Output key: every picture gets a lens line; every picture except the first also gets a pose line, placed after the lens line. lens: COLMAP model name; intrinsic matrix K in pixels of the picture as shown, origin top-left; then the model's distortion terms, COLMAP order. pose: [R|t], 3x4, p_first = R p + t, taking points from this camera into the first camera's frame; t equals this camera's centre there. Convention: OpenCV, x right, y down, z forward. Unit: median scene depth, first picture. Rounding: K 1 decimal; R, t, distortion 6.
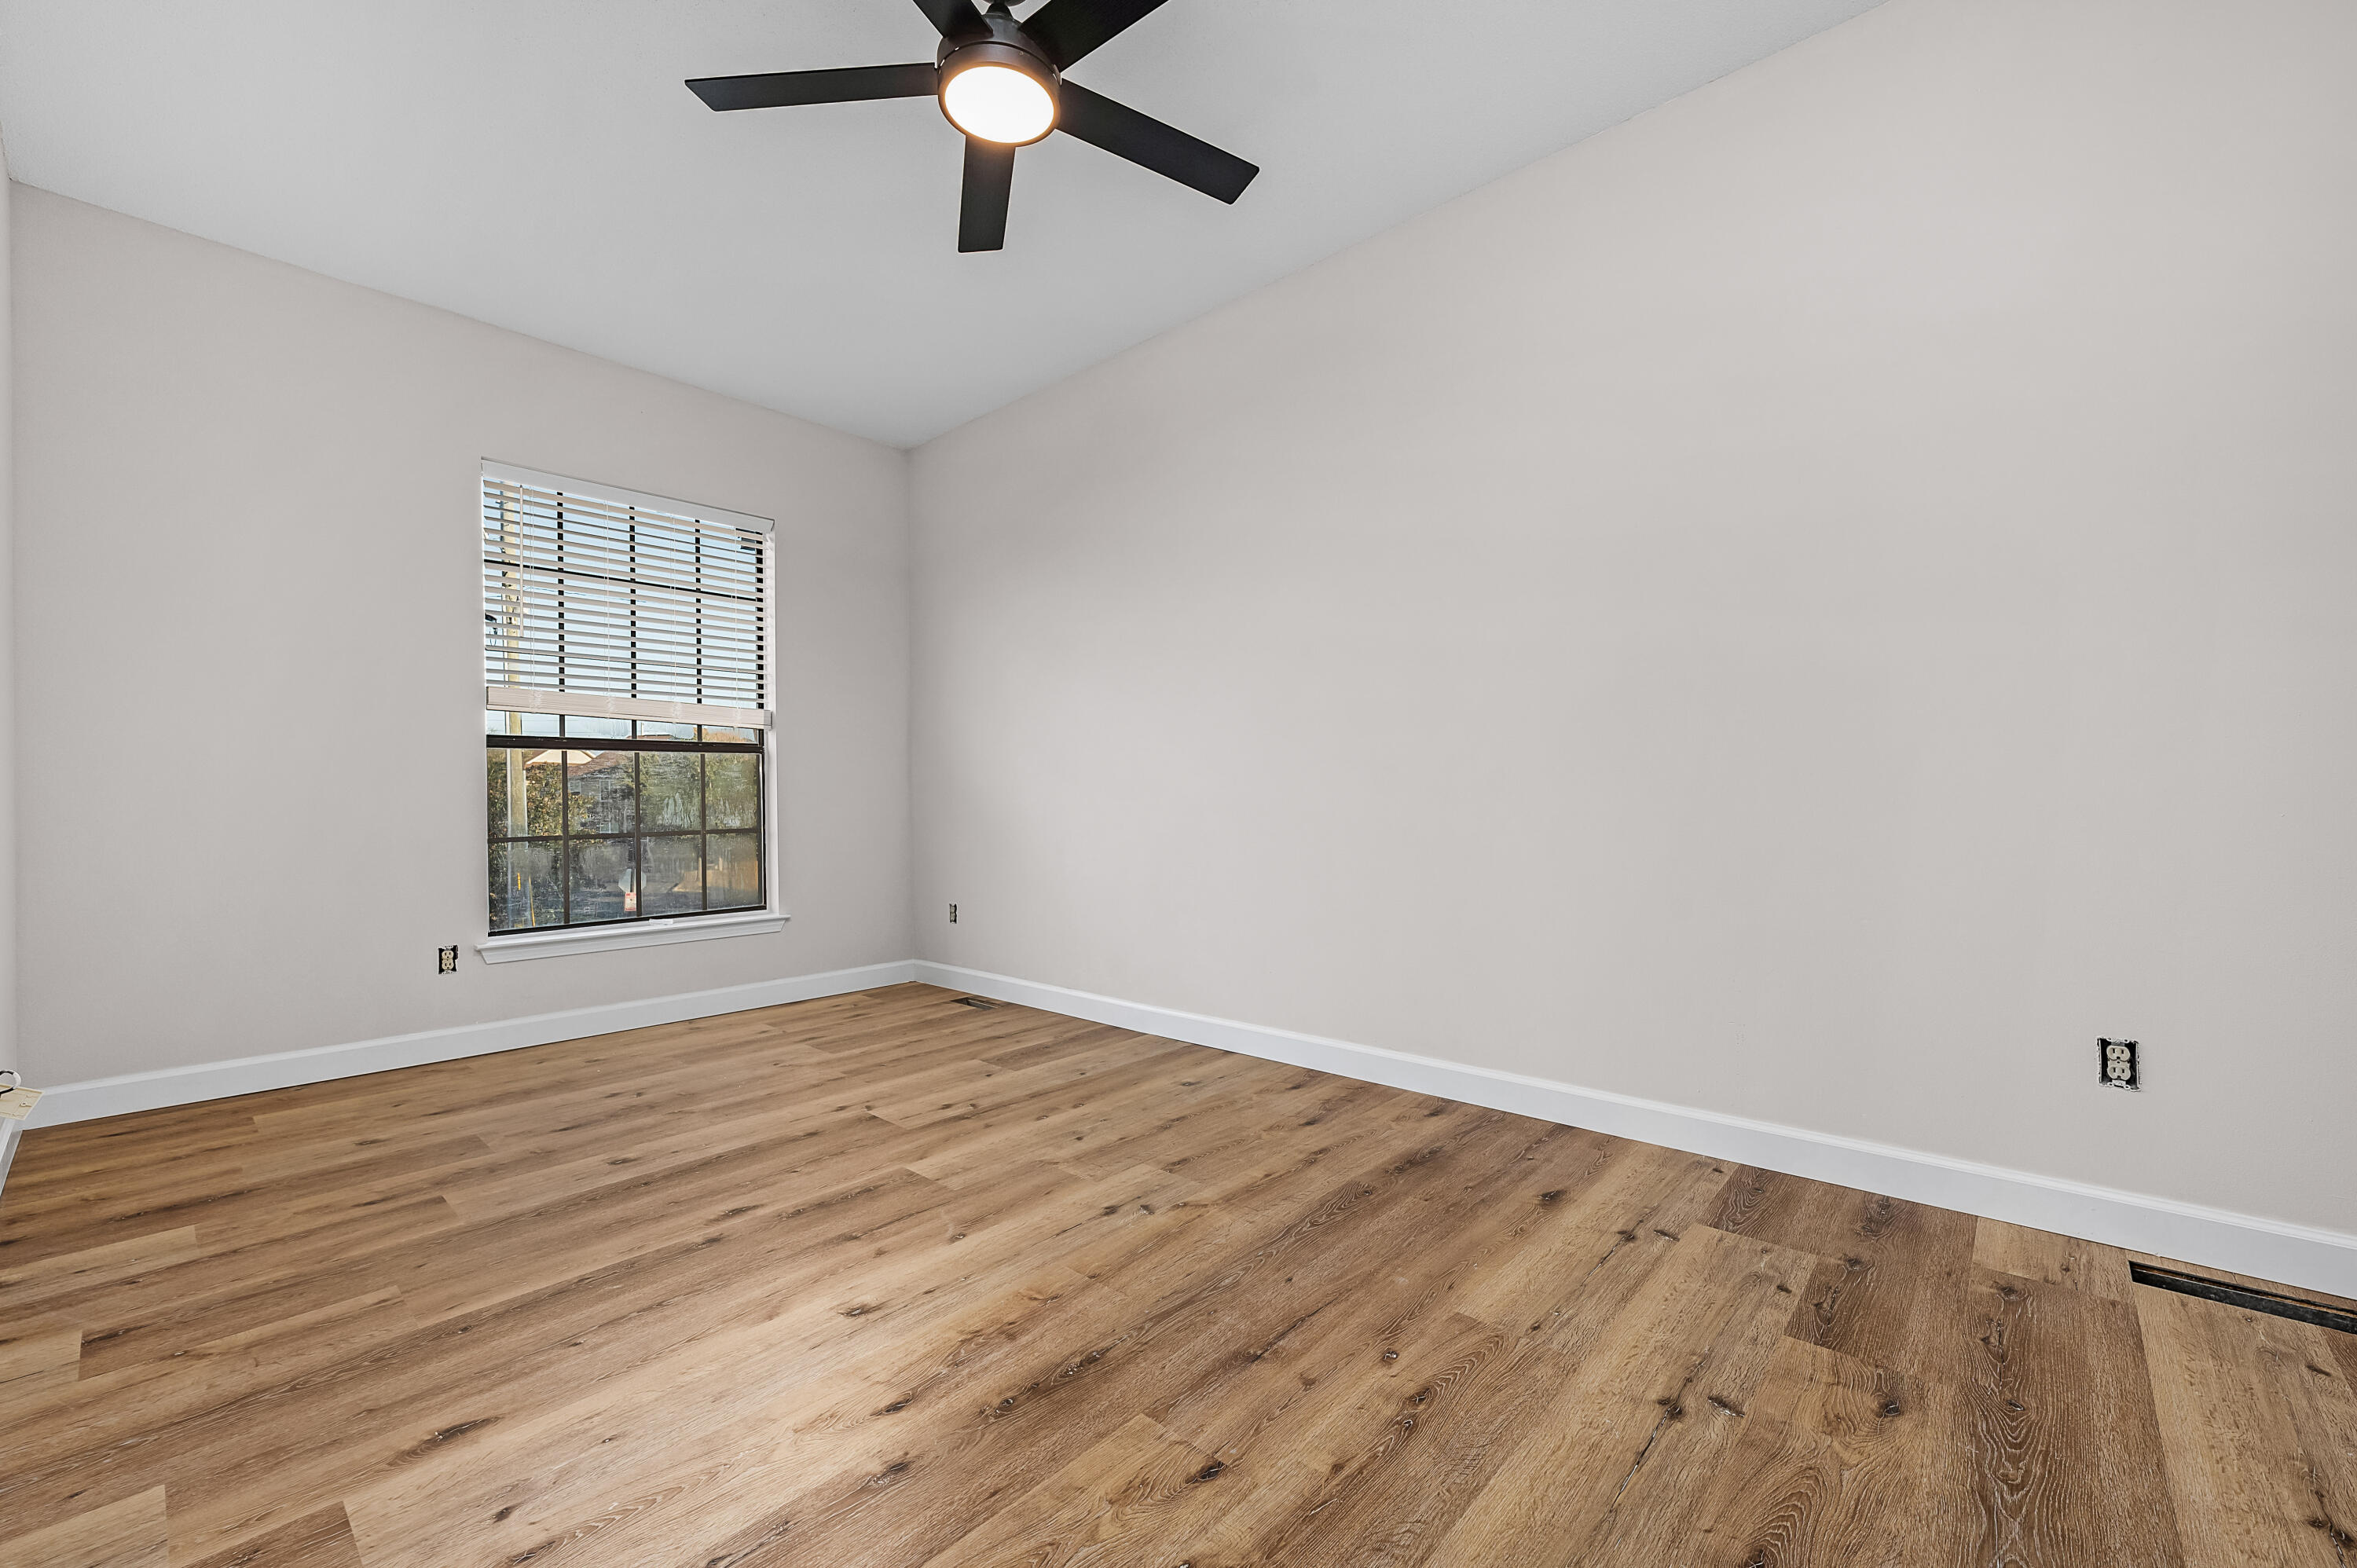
lens RADIAL K [[946.3, 0, 1189.2], [0, 946.3, 791.4], [0, 0, 1]] dist [-0.000821, -0.000053]
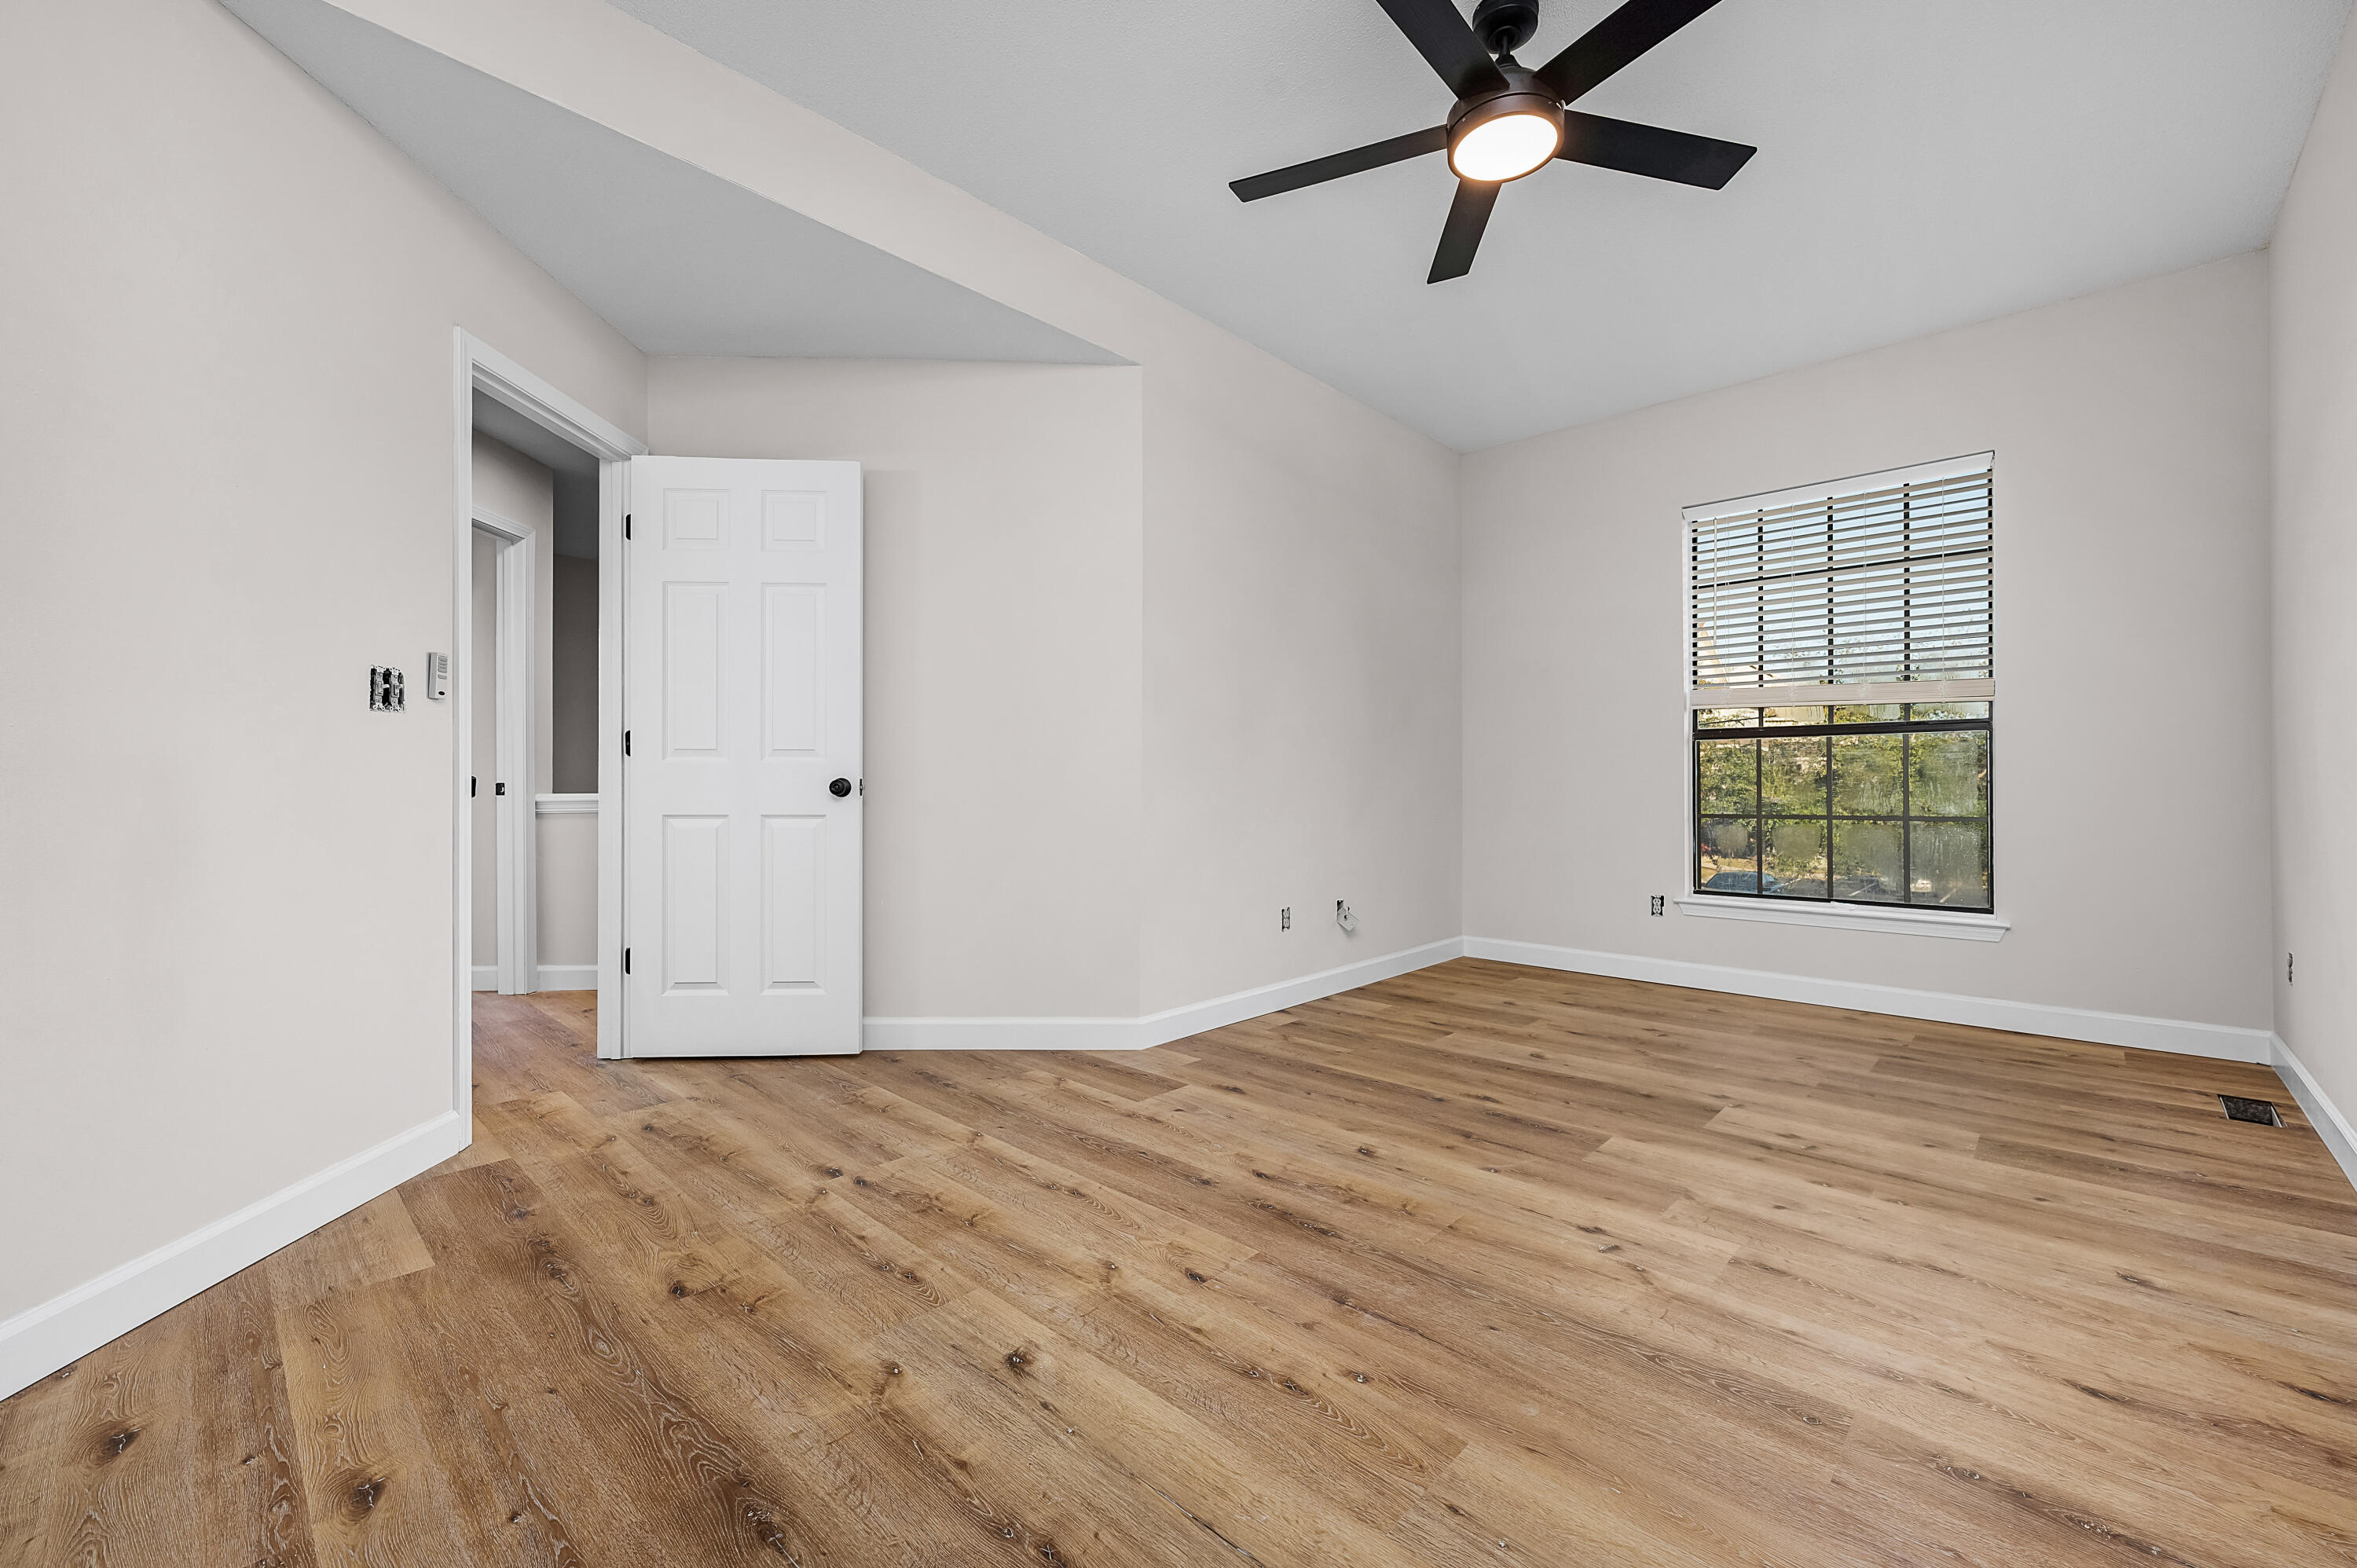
lens RADIAL K [[946.3, 0, 1189.2], [0, 946.3, 791.4], [0, 0, 1]] dist [-0.000821, -0.000053]
pose [[-0.022859, 0.015700, -0.999615, 0.799034], [0.007066, 0.999854, 0.015542, -0.005857], [0.999714, -0.006708, -0.022966, 0.589716]]
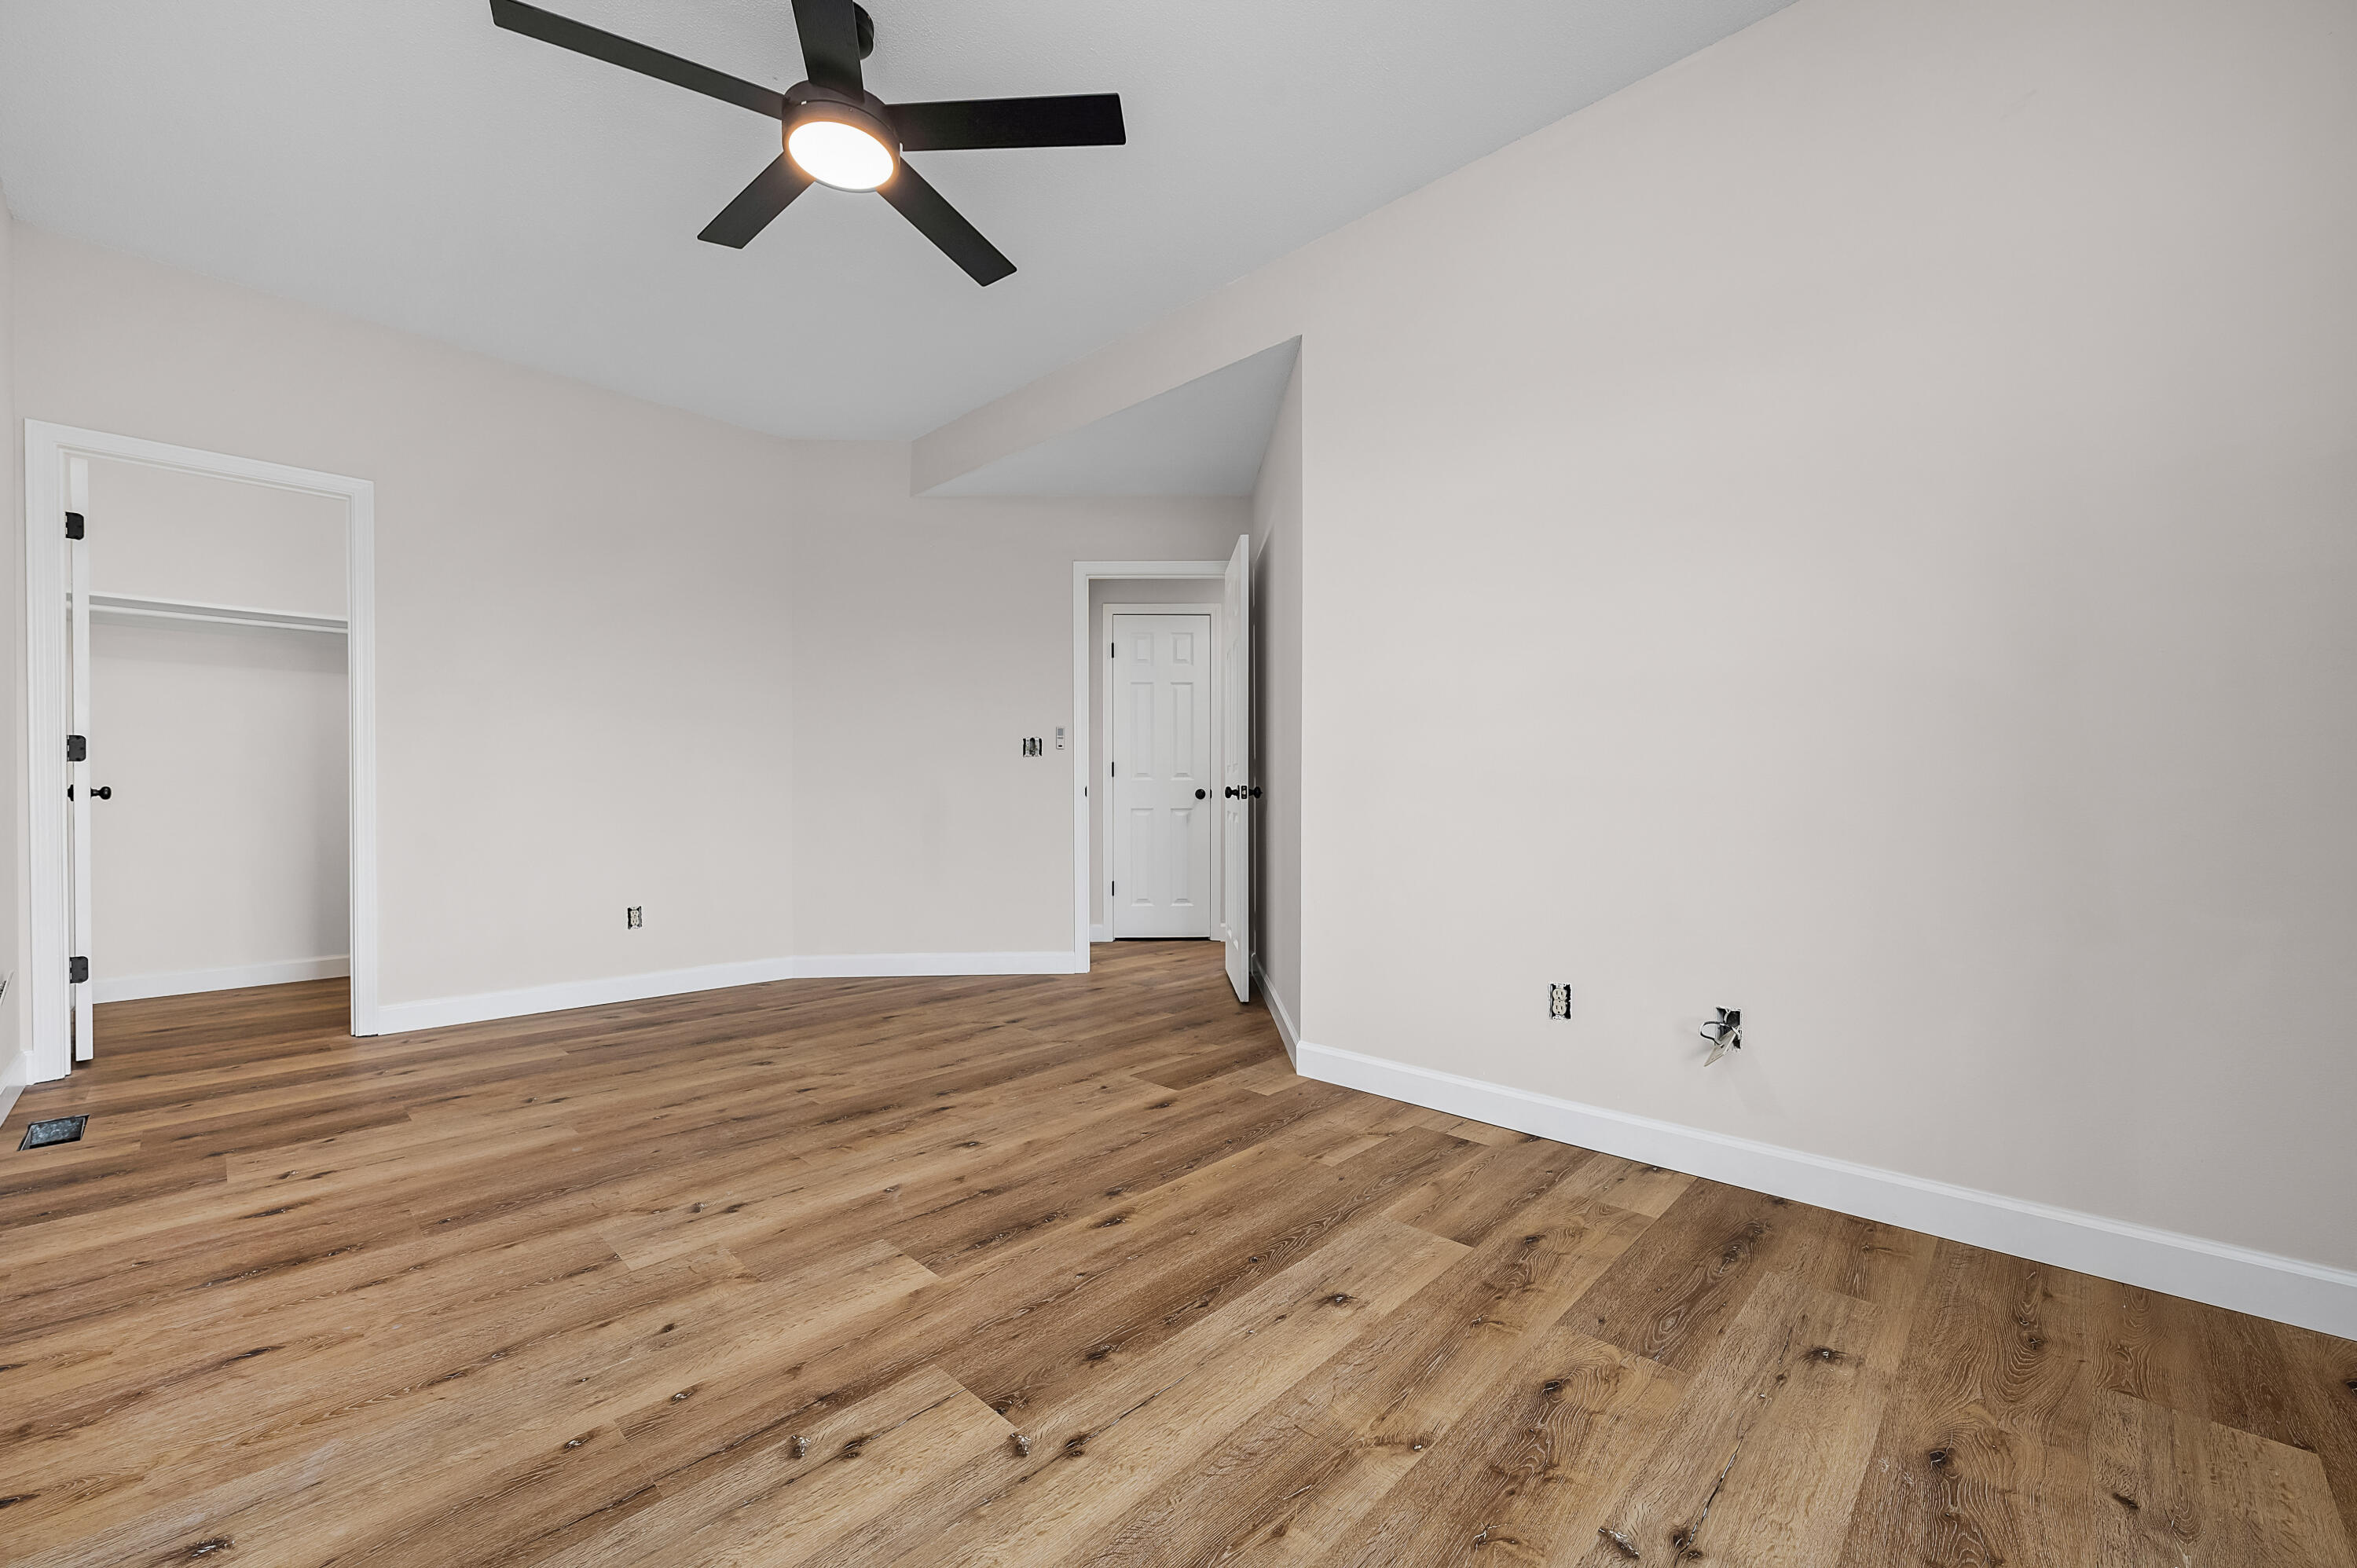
lens RADIAL K [[946.3, 0, 1189.2], [0, 946.3, 791.4], [0, 0, 1]] dist [-0.000821, -0.000053]
pose [[-0.999468, 0.009205, 0.031293, -0.559302], [0.009048, 0.999946, -0.005156, 0.014426], [-0.031339, -0.004870, -0.999497, 1.859149]]
